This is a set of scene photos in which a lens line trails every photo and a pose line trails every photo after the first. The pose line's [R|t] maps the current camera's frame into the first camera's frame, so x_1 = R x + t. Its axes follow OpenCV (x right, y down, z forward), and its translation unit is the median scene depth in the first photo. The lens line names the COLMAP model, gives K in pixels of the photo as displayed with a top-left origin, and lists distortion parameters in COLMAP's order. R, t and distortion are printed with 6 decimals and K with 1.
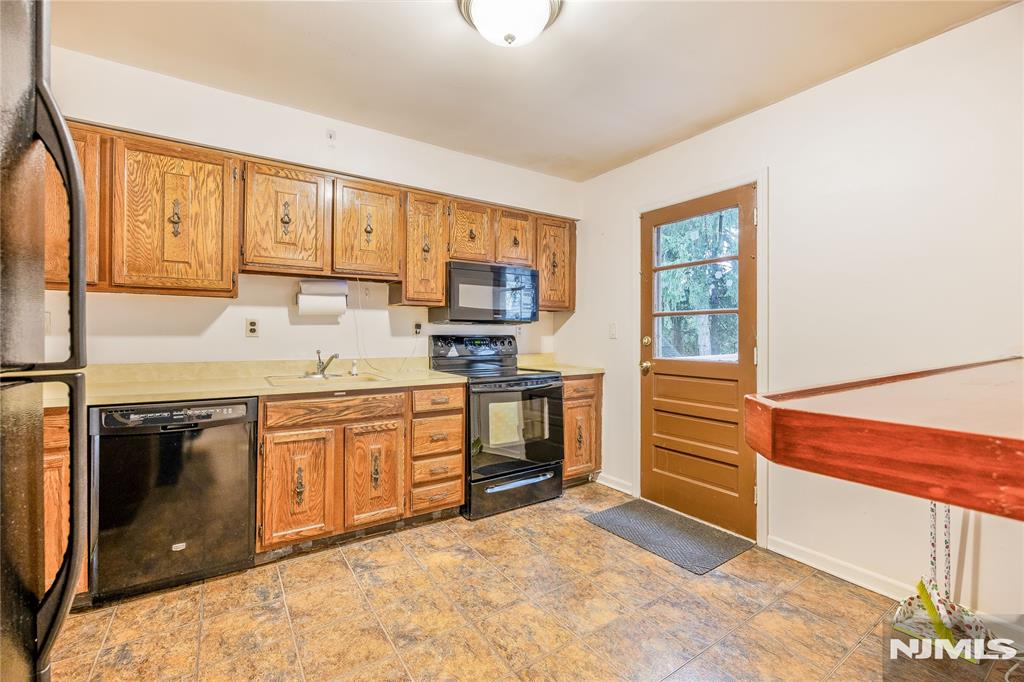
lens RADIAL K [[433.8, 0, 511.4], [0, 433.8, 332.0], [0, 0, 1]] dist [-0.014630, 0.000181]
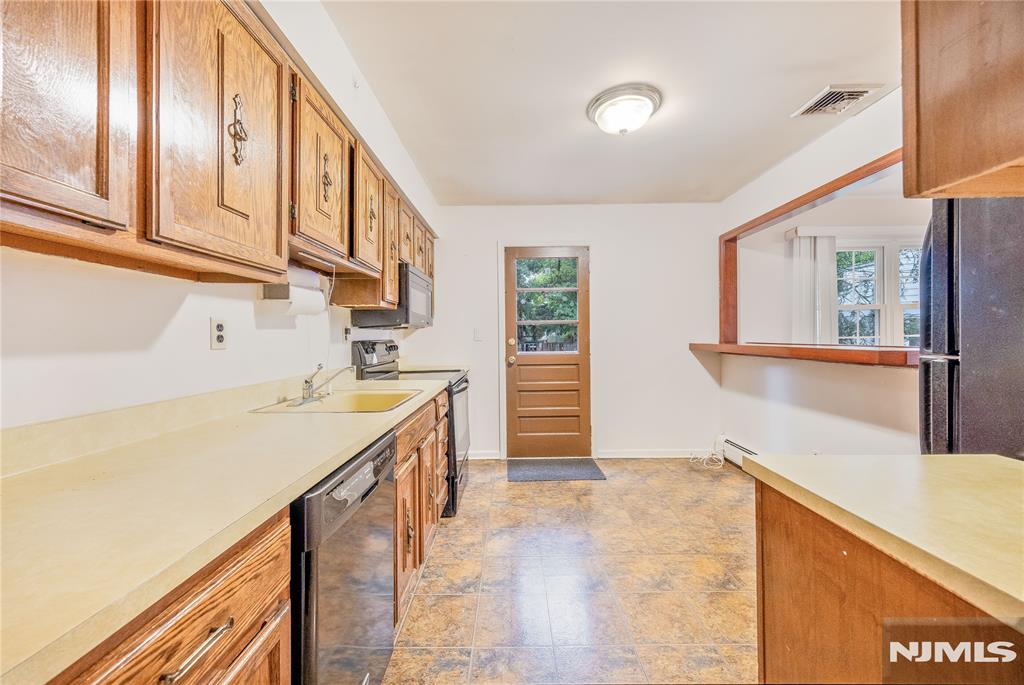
lens RADIAL K [[391.4, 0, 512.7], [0, 391.4, 335.8], [0, 0, 1]] dist [0.001153, 0.000024]
pose [[0.552682, -0.010778, 0.833322, -0.900941], [0.009799, 0.999931, 0.006435, -0.007147], [-0.833334, 0.004609, 0.552750, 0.398864]]
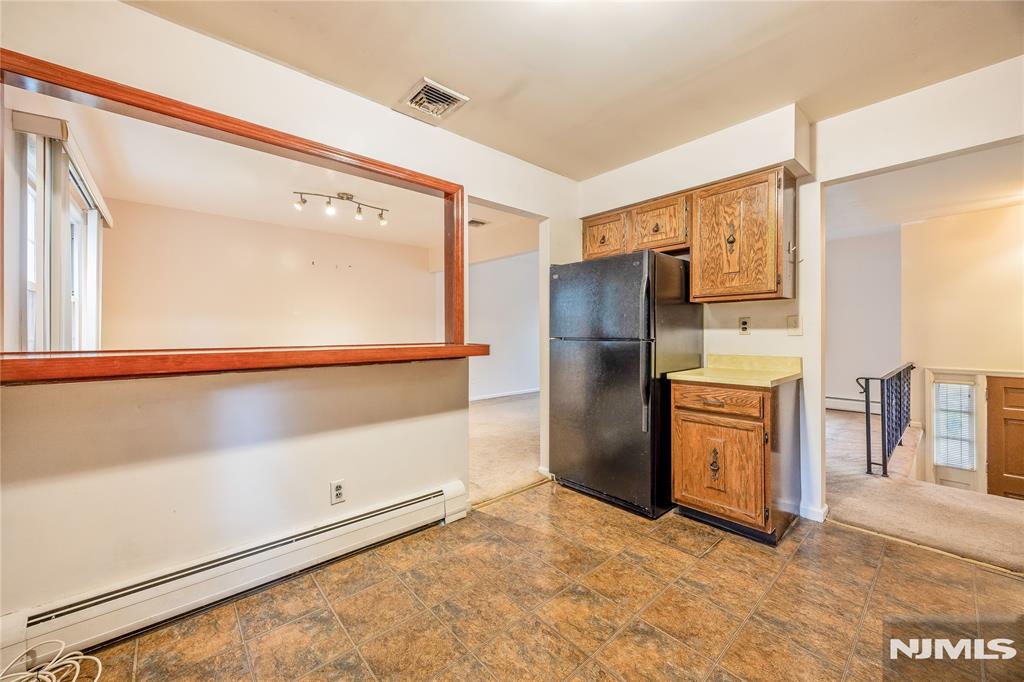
lens RADIAL K [[391.4, 0, 508.3], [0, 391.4, 333.8], [0, 0, 1]] dist [0.001153, 0.000024]
pose [[-0.990688, -0.001199, -0.136145, 0.218809], [-0.001653, 0.999993, 0.003220, 0.004422], [0.136140, 0.003415, -0.990684, 1.193774]]
